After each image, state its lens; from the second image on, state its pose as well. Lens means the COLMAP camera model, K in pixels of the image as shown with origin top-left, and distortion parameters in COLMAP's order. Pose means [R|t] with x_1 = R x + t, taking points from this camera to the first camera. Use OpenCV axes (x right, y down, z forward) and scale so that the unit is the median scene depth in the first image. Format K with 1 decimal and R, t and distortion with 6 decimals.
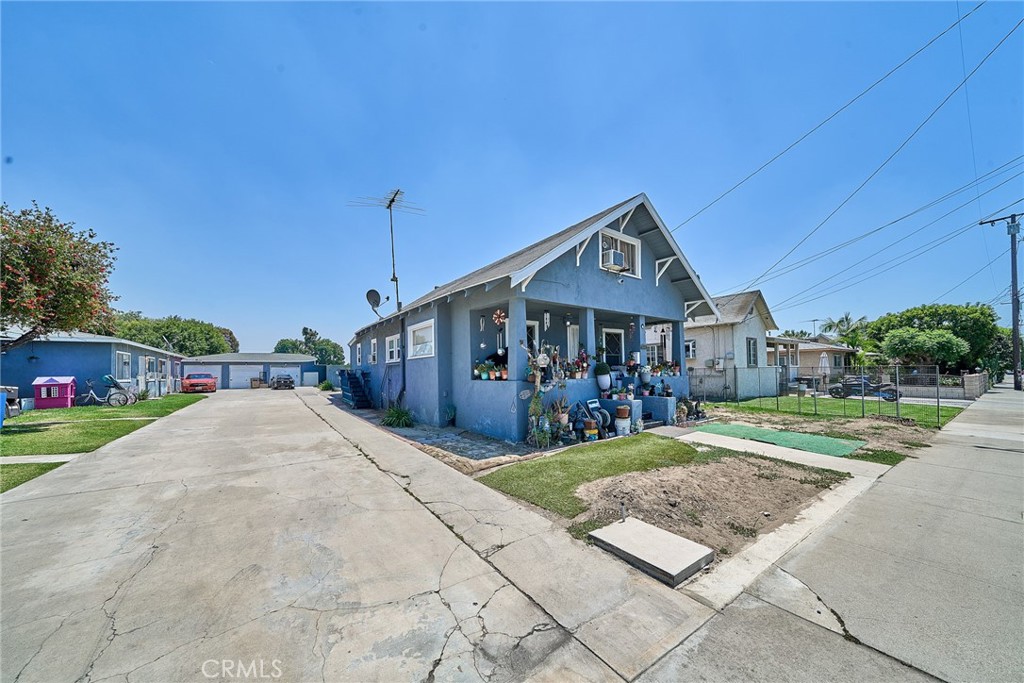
lens RADIAL K [[356.3, 0, 515.4], [0, 356.3, 368.8], [0, 0, 1]] dist [0.000090, -0.001322]
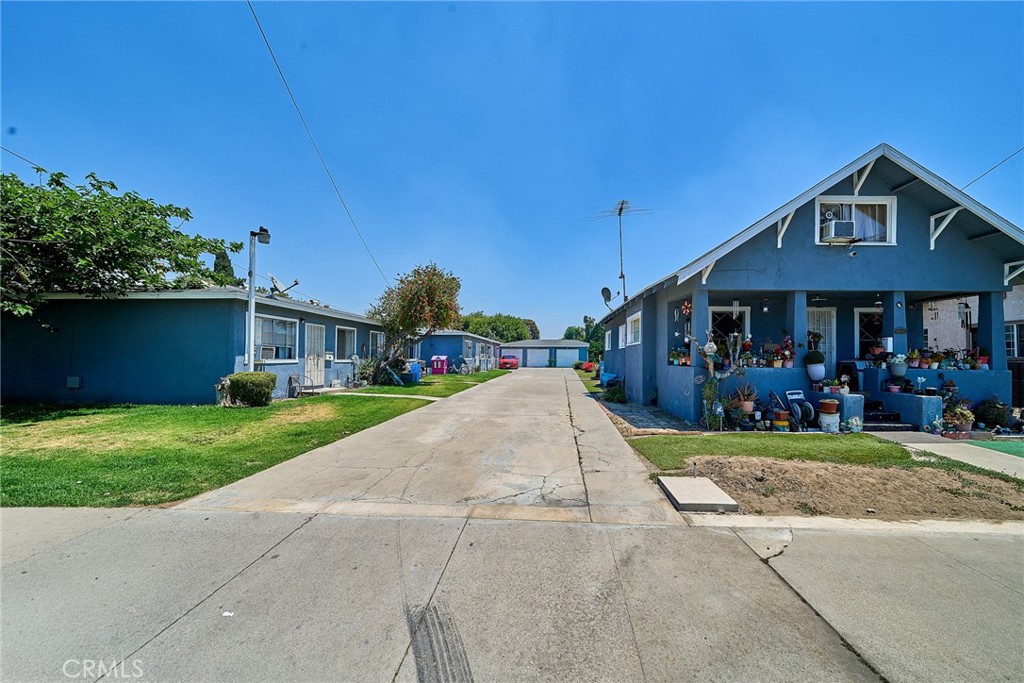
lens RADIAL K [[356.3, 0, 536.3], [0, 356.3, 354.6], [0, 0, 1]] dist [0.000090, -0.001322]
pose [[0.789566, 0.014950, -0.613484, 0.233737], [-0.013172, 0.999886, 0.007414, -0.004120], [0.613524, 0.002227, 0.789673, -0.129116]]
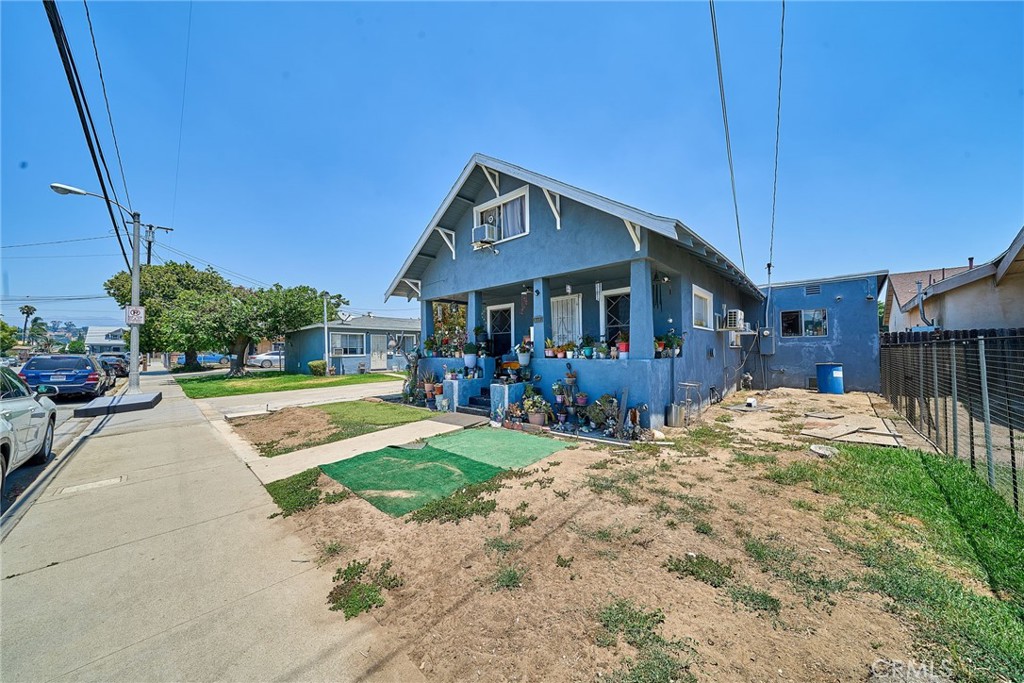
lens RADIAL K [[348.1, 0, 505.9], [0, 348.1, 346.5], [0, 0, 1]] dist [-0.002956, -0.000020]
pose [[0.168047, -0.000851, -0.985779, 1.225197], [0.018142, 0.999833, 0.002230, -0.005956], [0.985612, -0.018258, 0.168035, 0.906603]]
